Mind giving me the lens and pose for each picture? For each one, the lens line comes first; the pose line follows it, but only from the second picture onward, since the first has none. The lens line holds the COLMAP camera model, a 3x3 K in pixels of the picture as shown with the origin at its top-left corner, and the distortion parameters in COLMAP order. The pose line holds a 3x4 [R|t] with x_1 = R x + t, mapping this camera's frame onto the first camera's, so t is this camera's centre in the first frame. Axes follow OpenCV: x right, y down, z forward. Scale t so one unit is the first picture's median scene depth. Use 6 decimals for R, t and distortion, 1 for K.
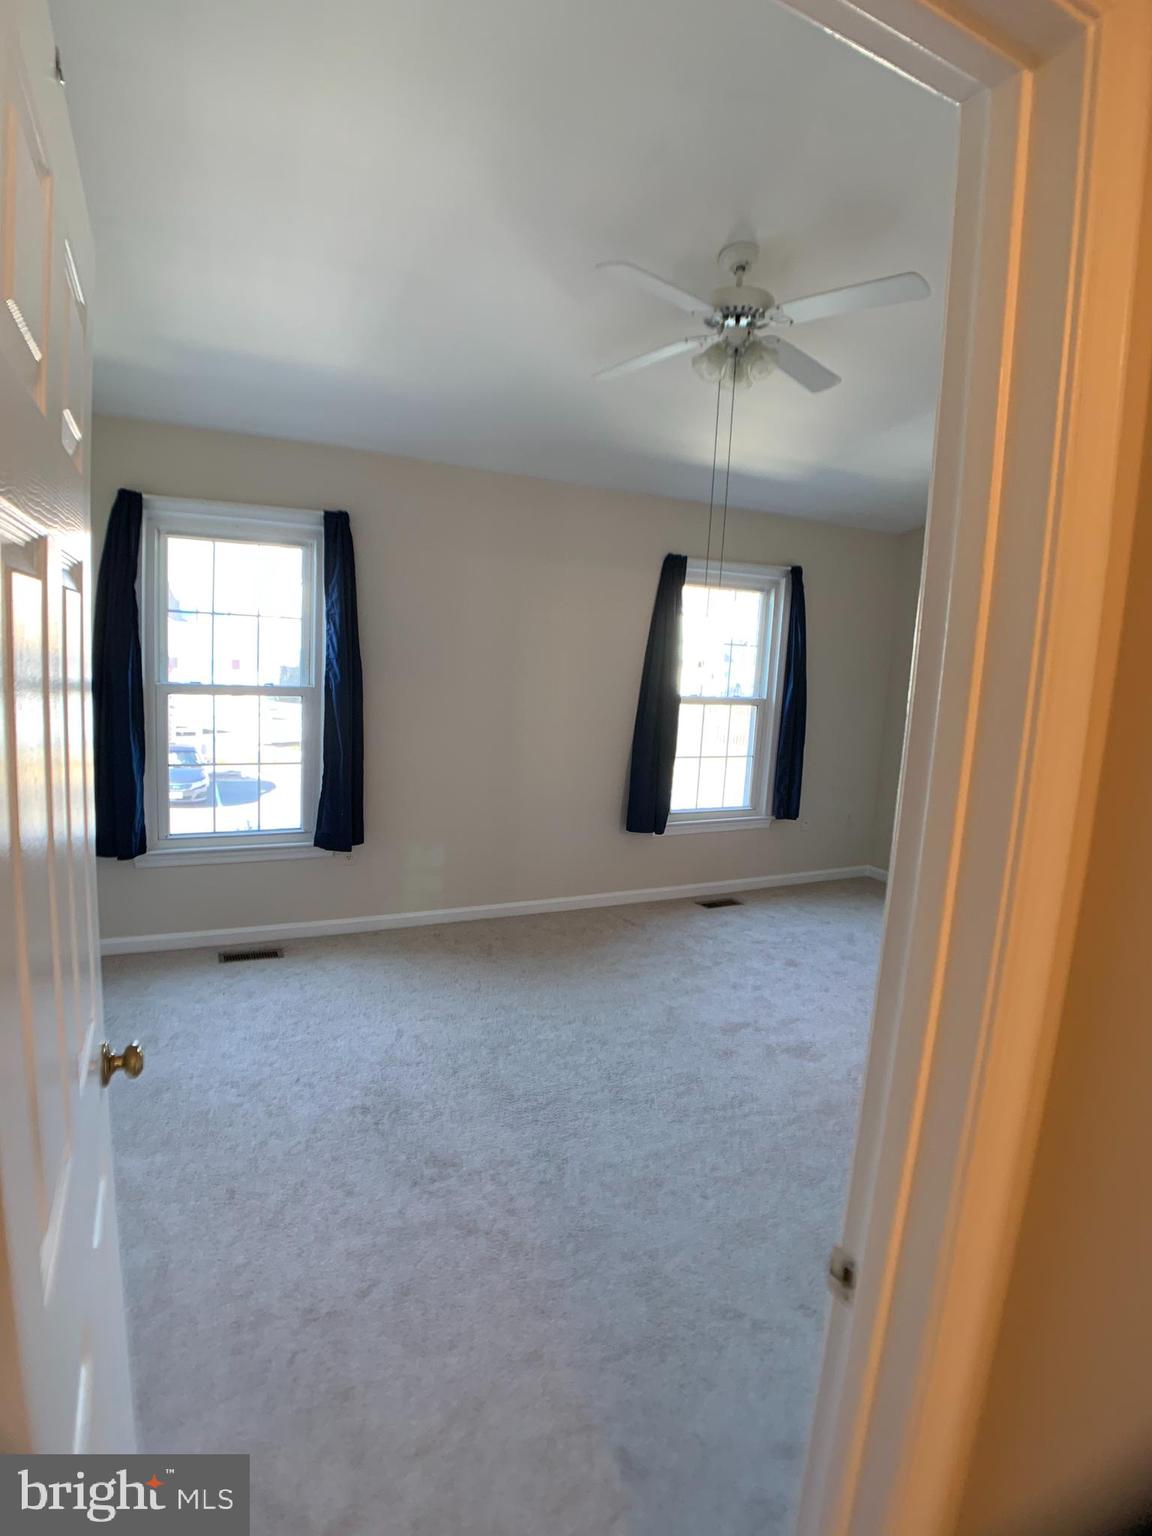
lens RADIAL K [[808.5, 0, 576.0], [0, 808.5, 768.0], [0, 0, 1]] dist [-0.081977, -0.002333]
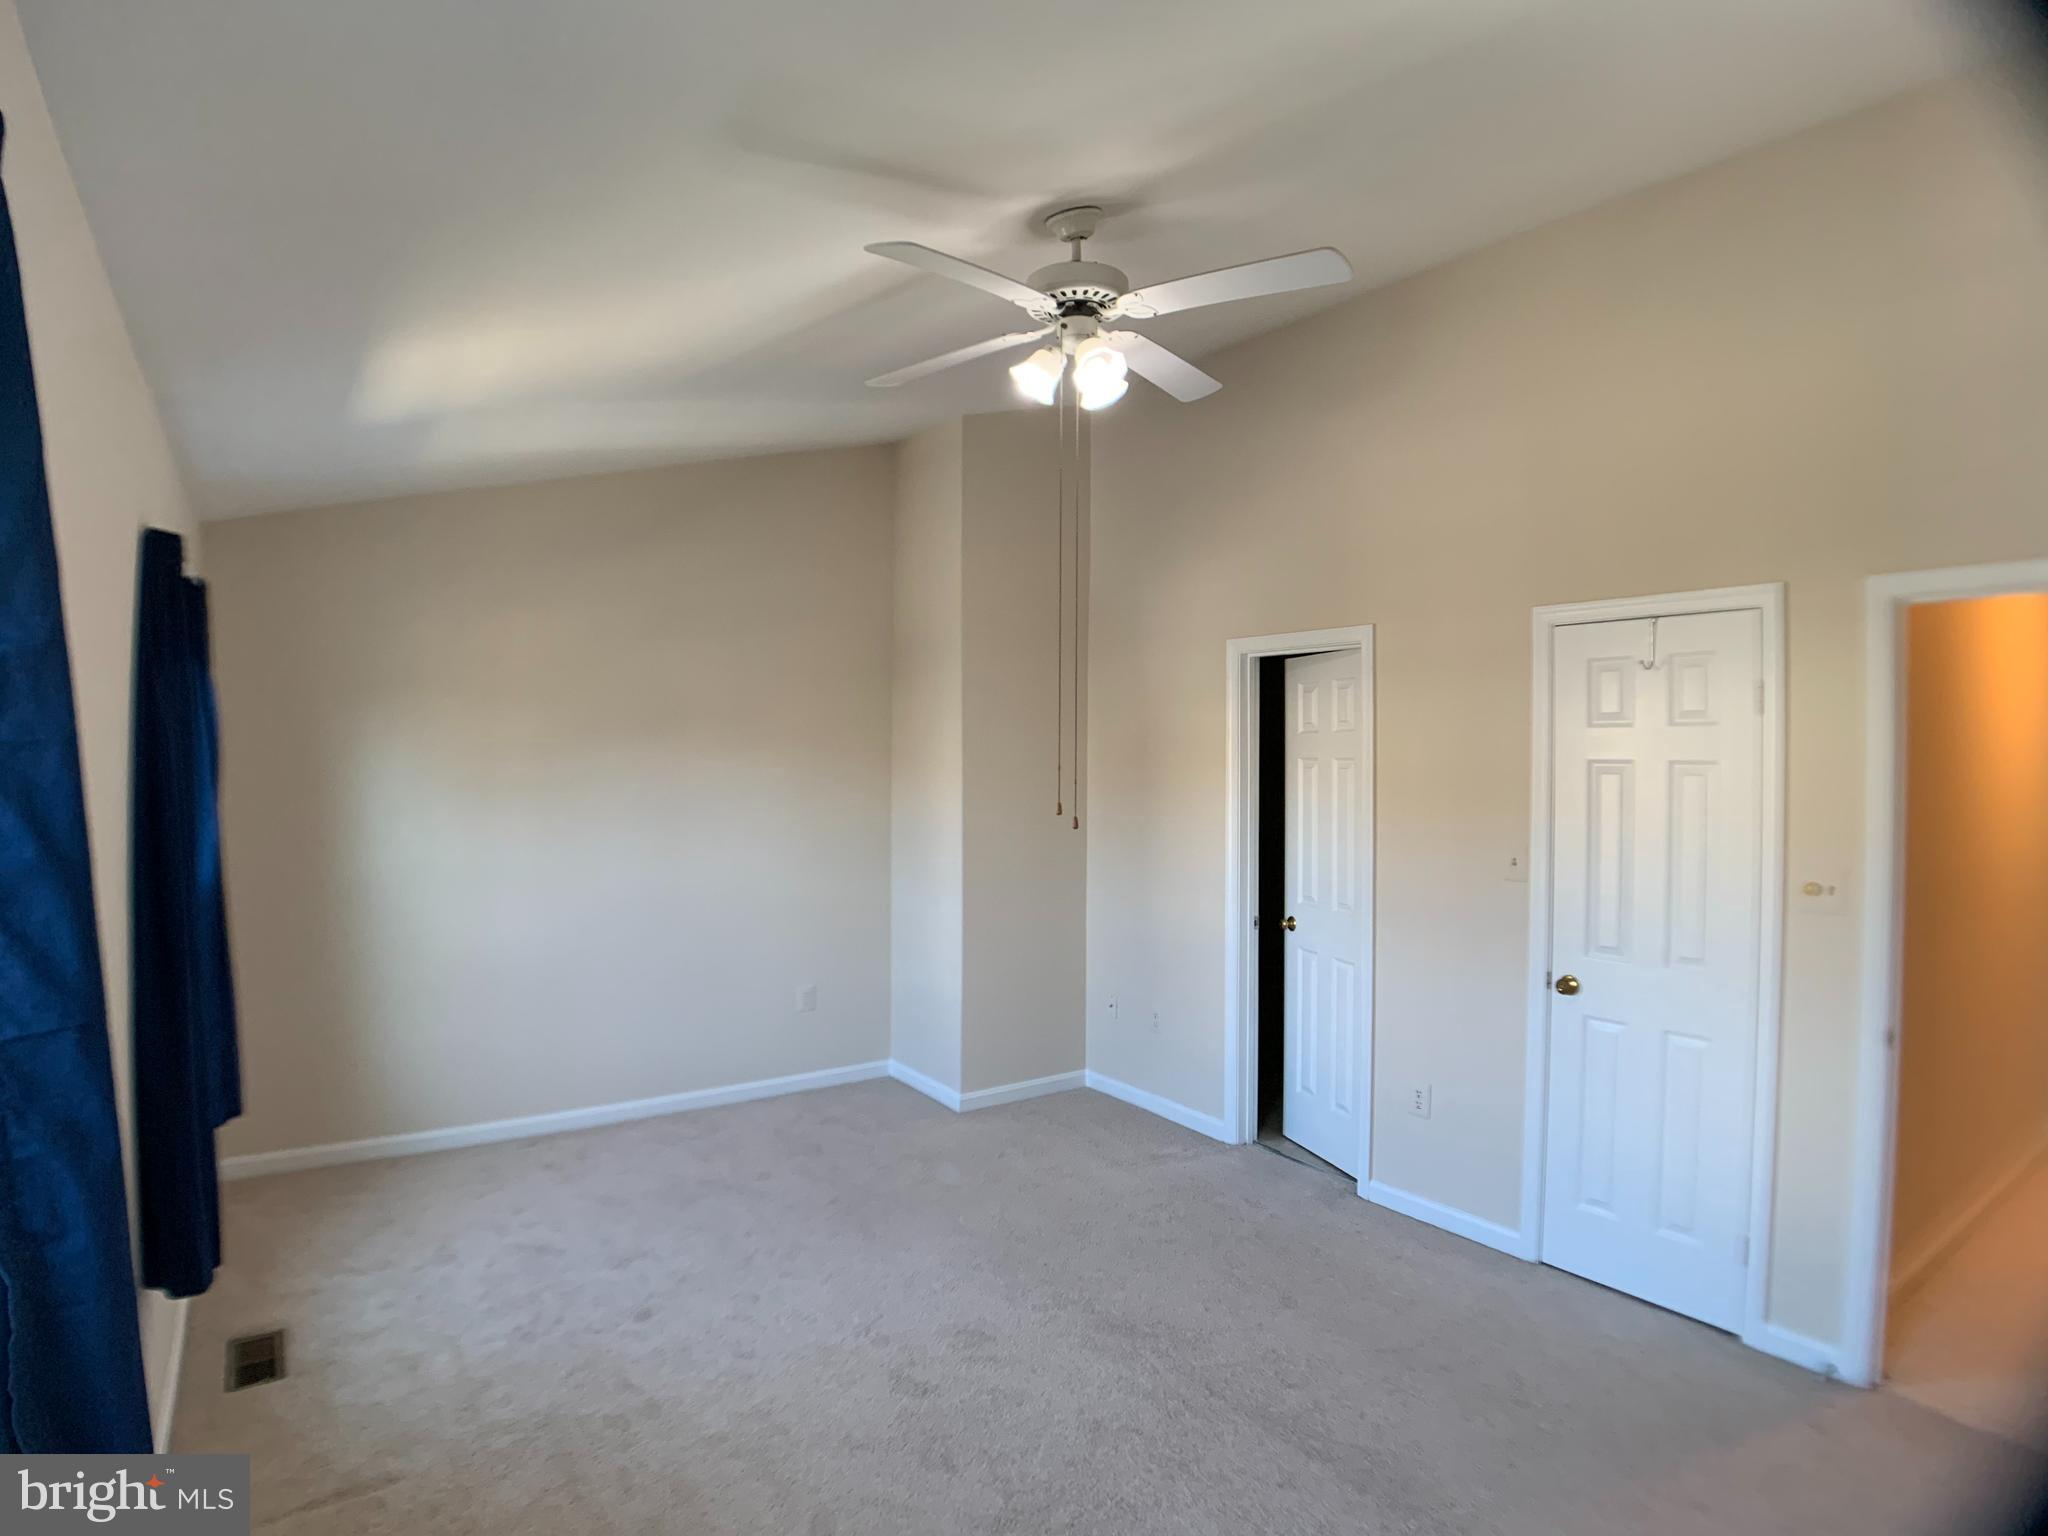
lens RADIAL K [[1078.0, 0, 1024.0], [0, 1078.0, 768.0], [0, 0, 1]] dist [-0.081977, -0.002333]
pose [[-0.159231, -0.066173, 0.985021, -0.682919], [0.123862, 0.988528, 0.086431, -0.241276], [-0.979440, 0.135770, -0.149208, 1.138552]]
